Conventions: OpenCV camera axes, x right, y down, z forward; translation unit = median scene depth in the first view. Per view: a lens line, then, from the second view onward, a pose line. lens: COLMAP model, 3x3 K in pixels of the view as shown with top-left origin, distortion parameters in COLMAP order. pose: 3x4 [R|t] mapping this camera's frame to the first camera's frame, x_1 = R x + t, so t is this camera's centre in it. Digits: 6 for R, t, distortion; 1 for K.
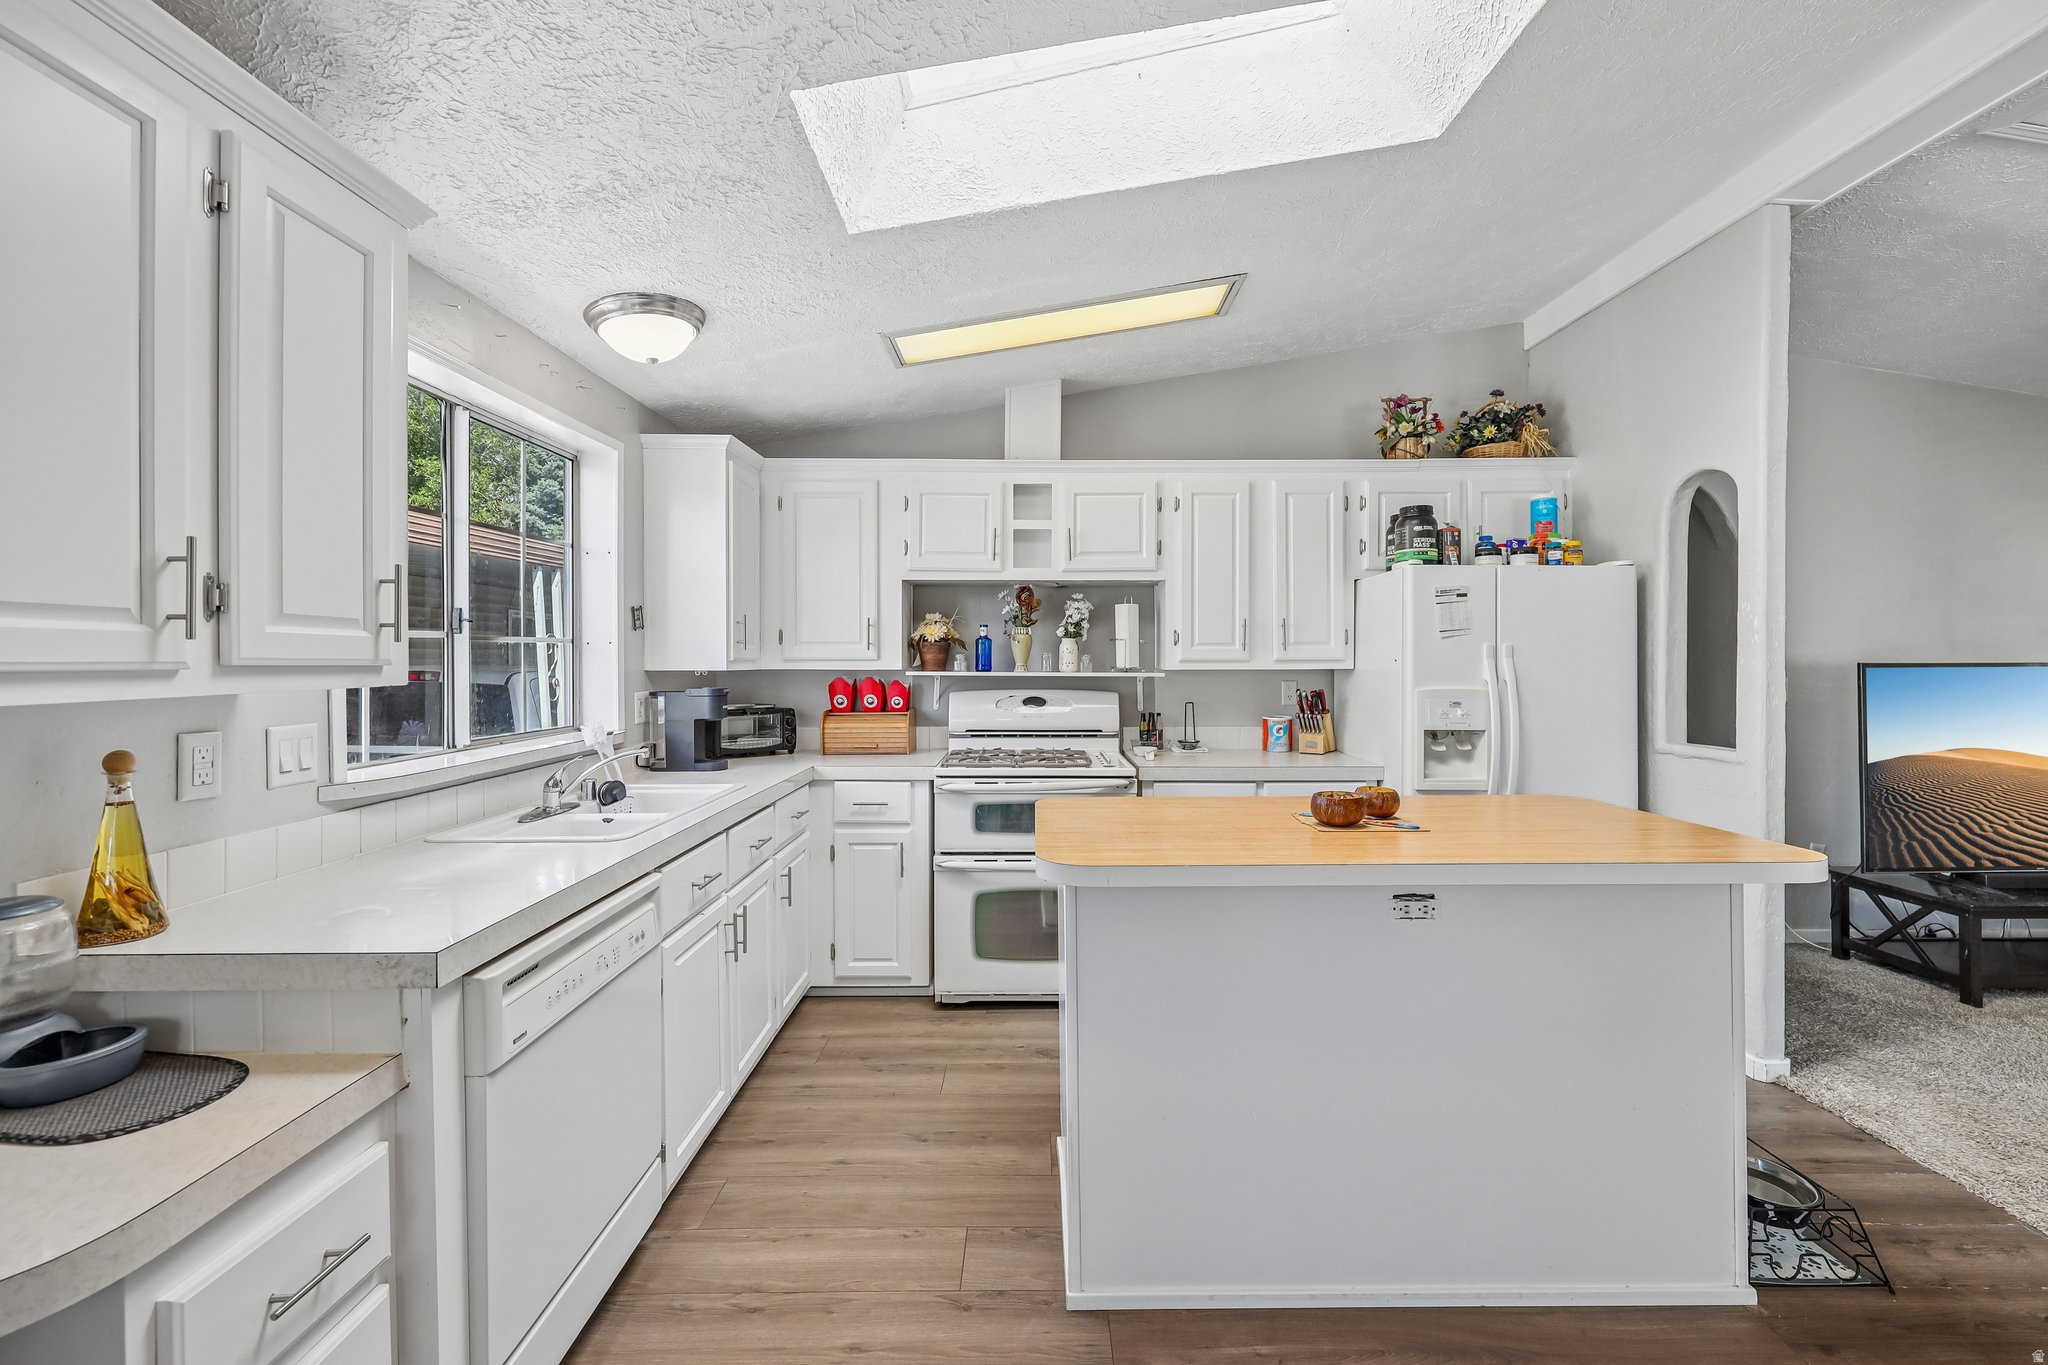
lens RADIAL K [[837.4, 0, 1035.4], [0, 837.4, 662.5], [0, 0, 1]] dist [0.003299, -0.000369]
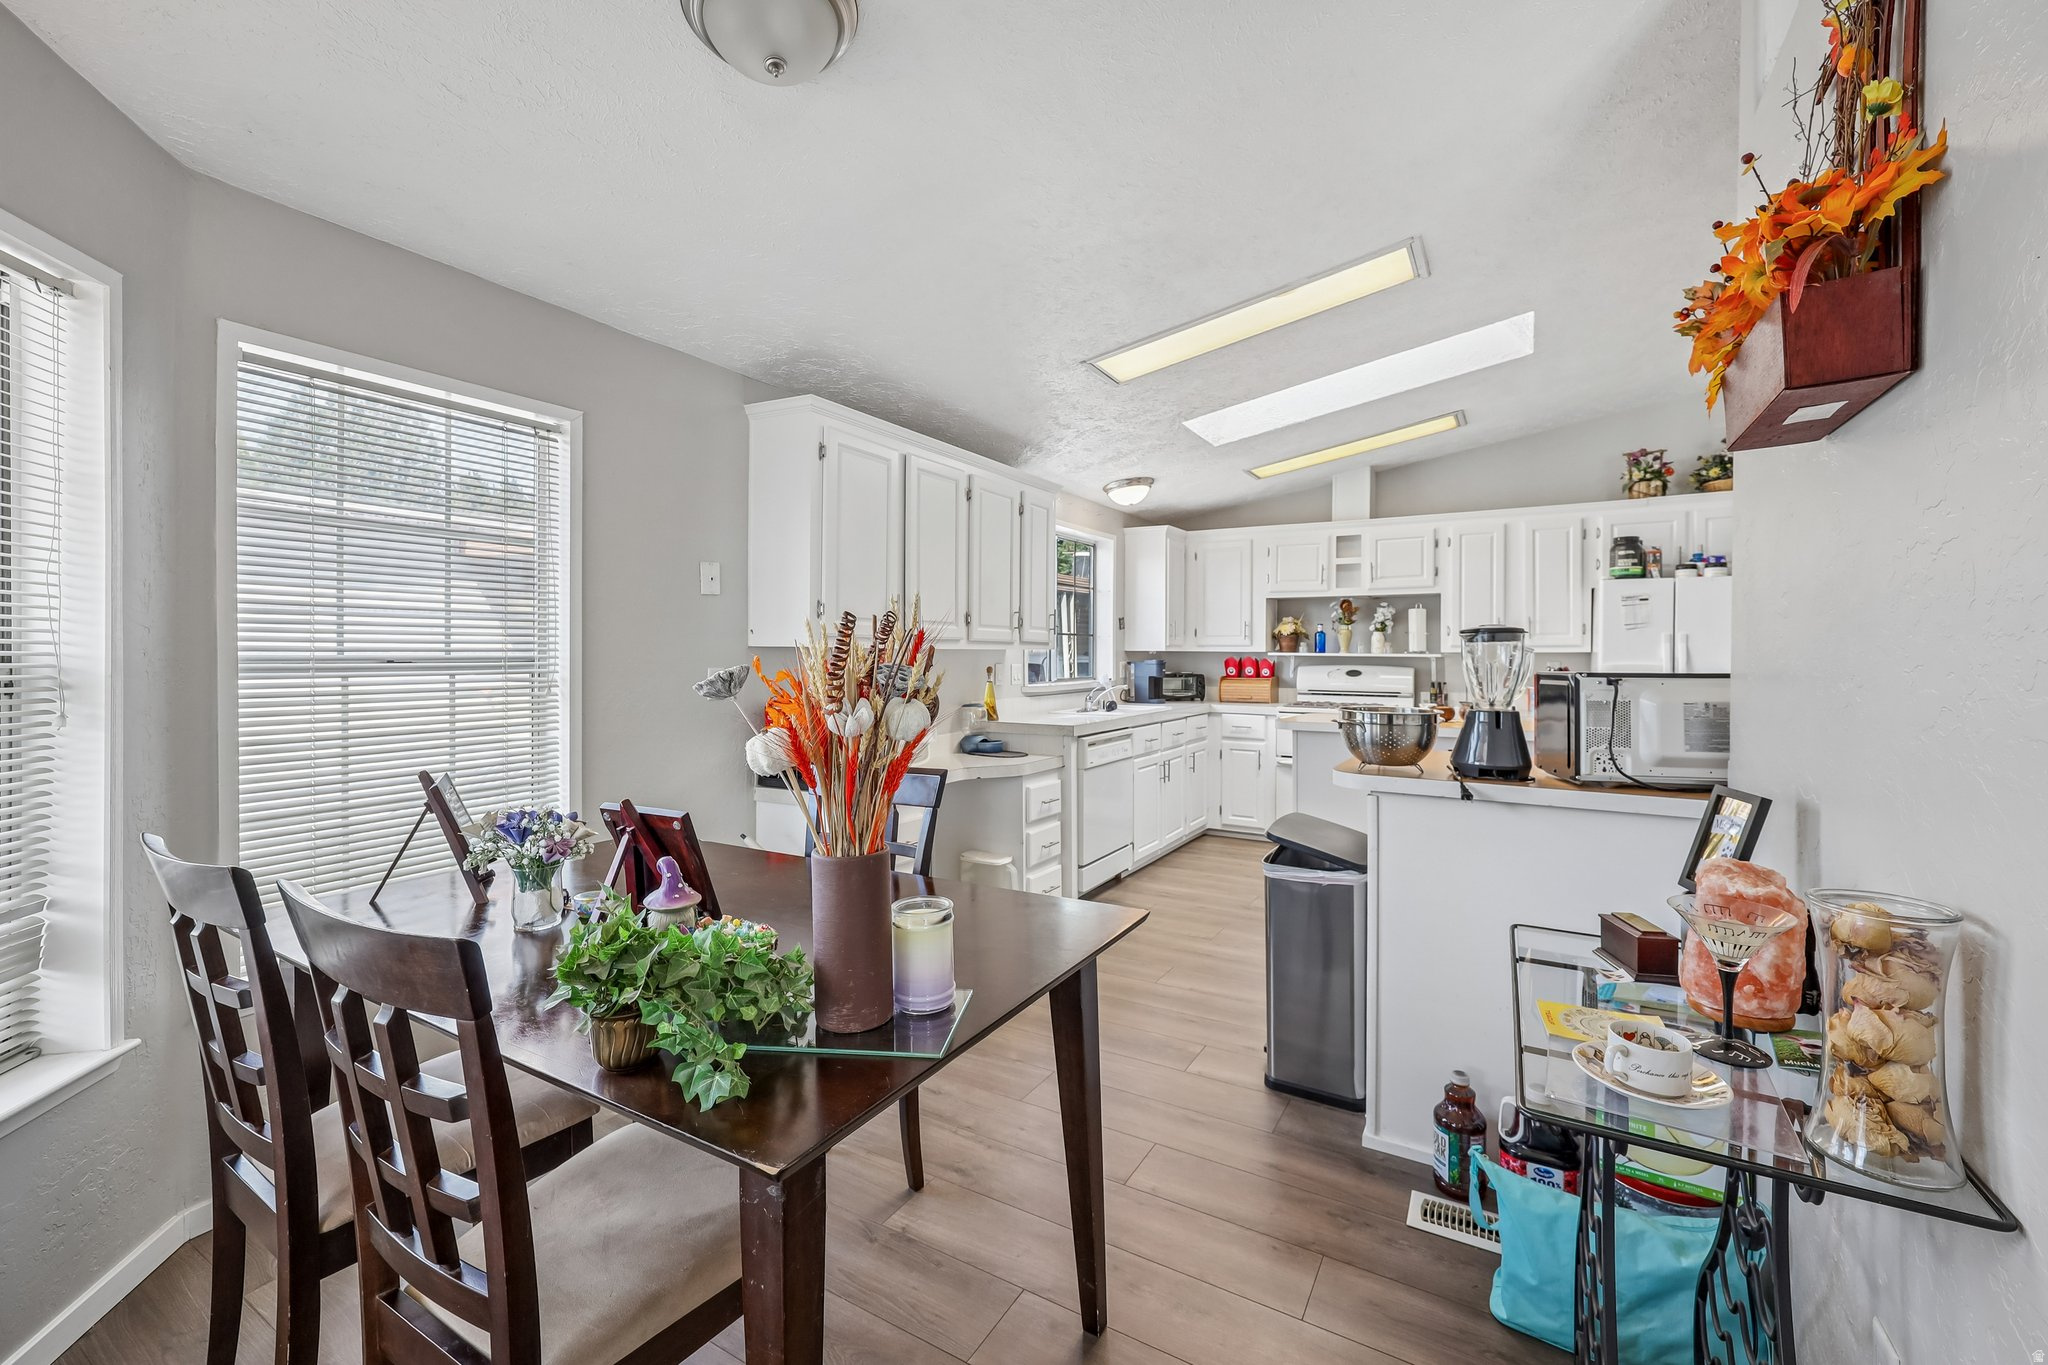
lens RADIAL K [[837.4, 0, 1027.2], [0, 837.4, 657.8], [0, 0, 1]] dist [0.003299, -0.000369]
pose [[0.856572, 0.006898, -0.515982, 0.340239], [-0.008267, 0.999966, -0.000356, 0.028890], [0.515962, 0.004570, 0.856600, -0.778731]]
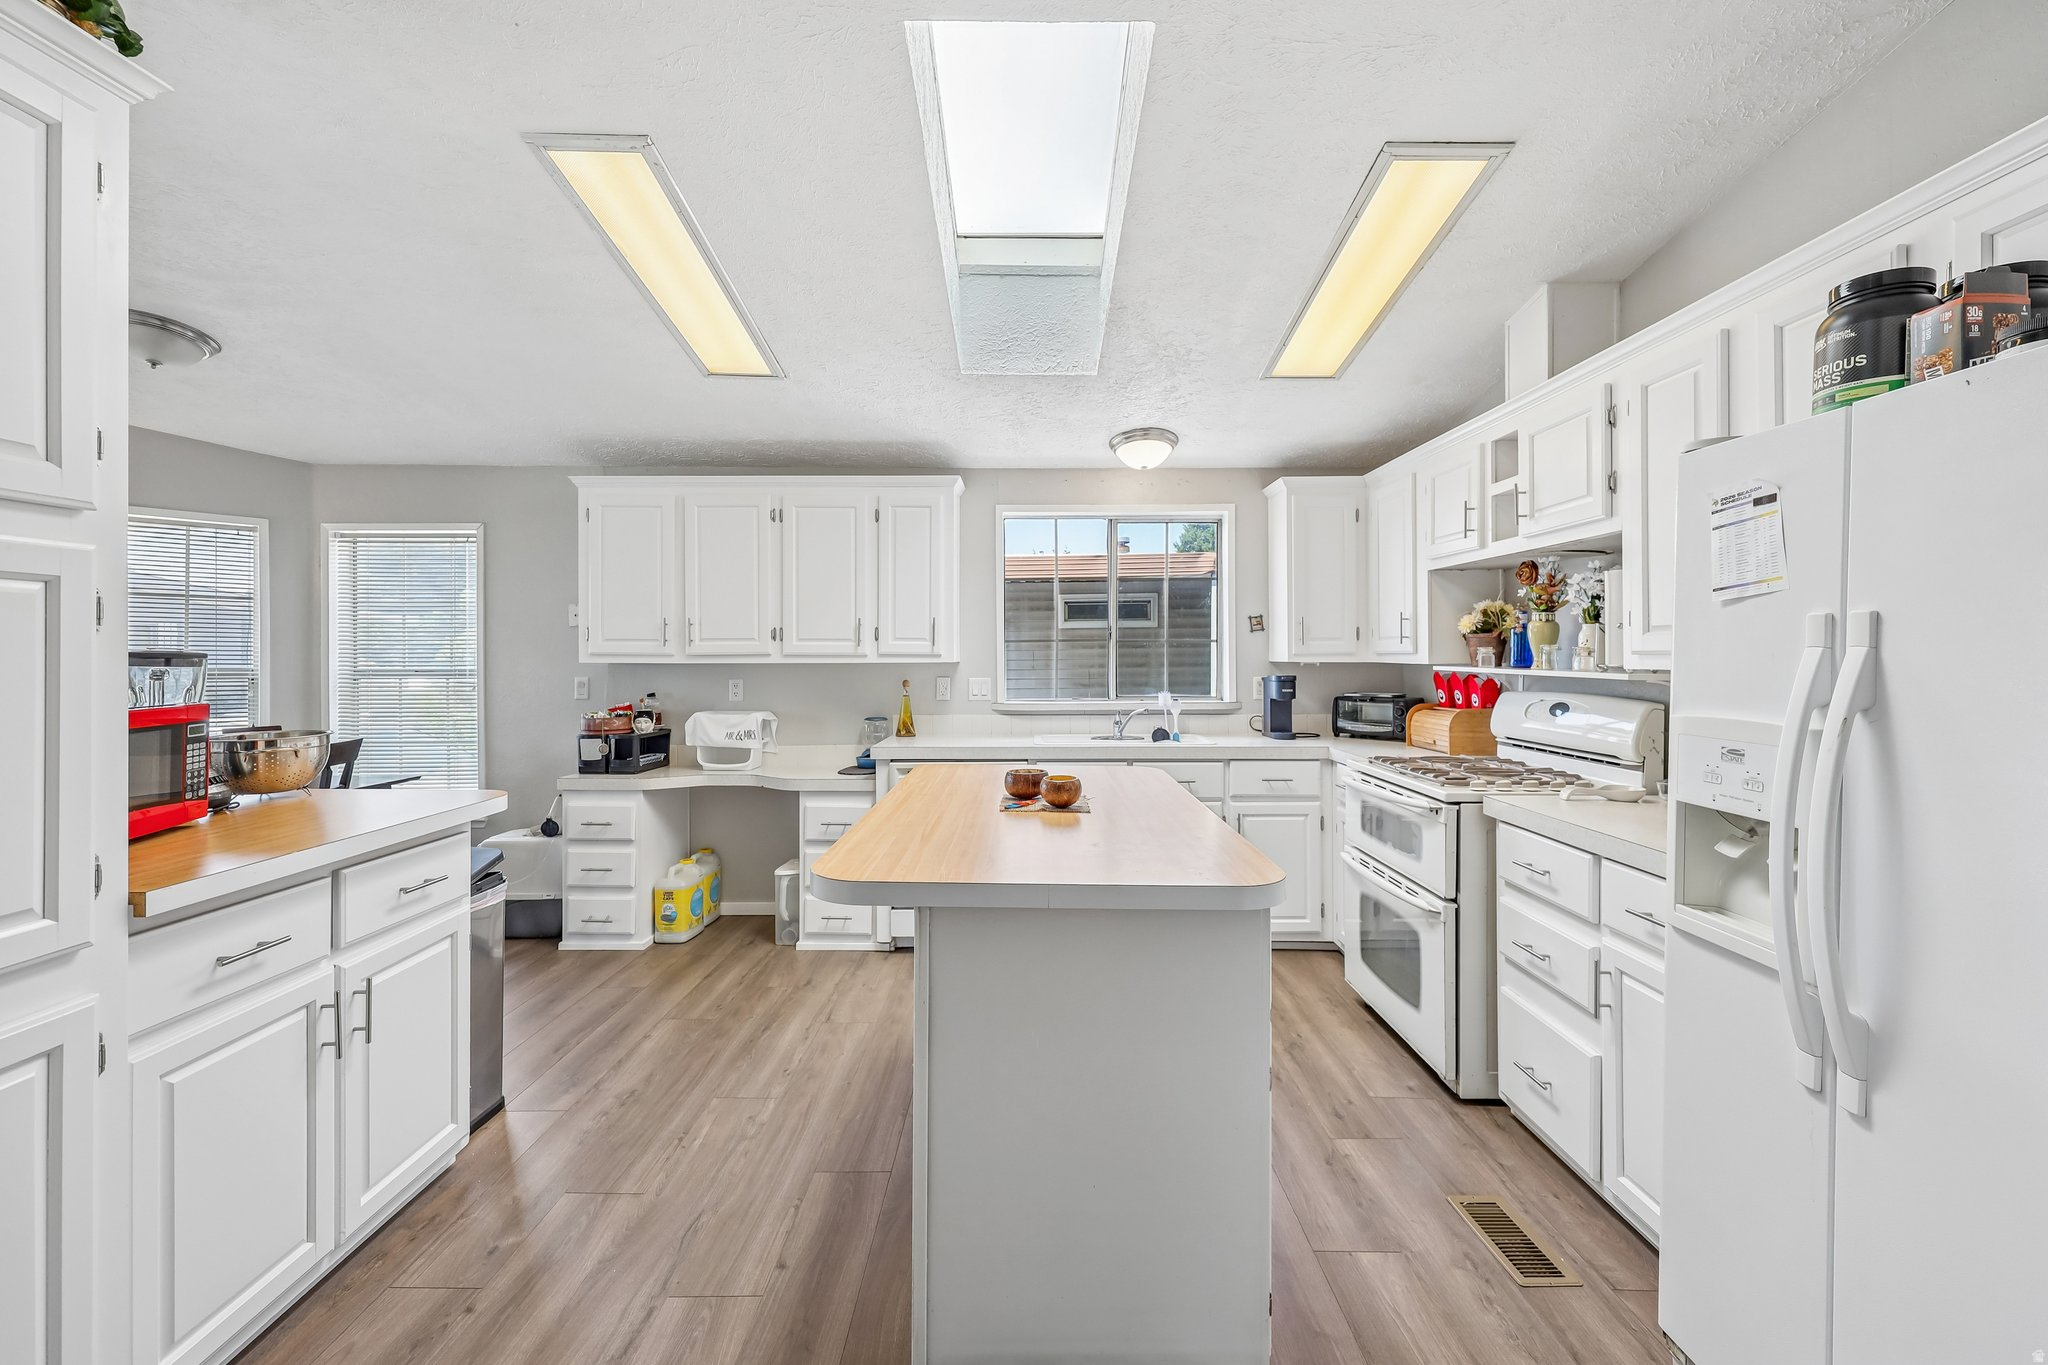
lens RADIAL K [[837.4, 0, 1025.2], [0, 837.4, 657.4], [0, 0, 1]] dist [0.003299, -0.000369]
pose [[-0.006139, 0.004166, -0.999972, 0.922913], [-0.006119, 0.999972, 0.004204, -0.000269], [0.999962, 0.006145, -0.006113, 0.621571]]
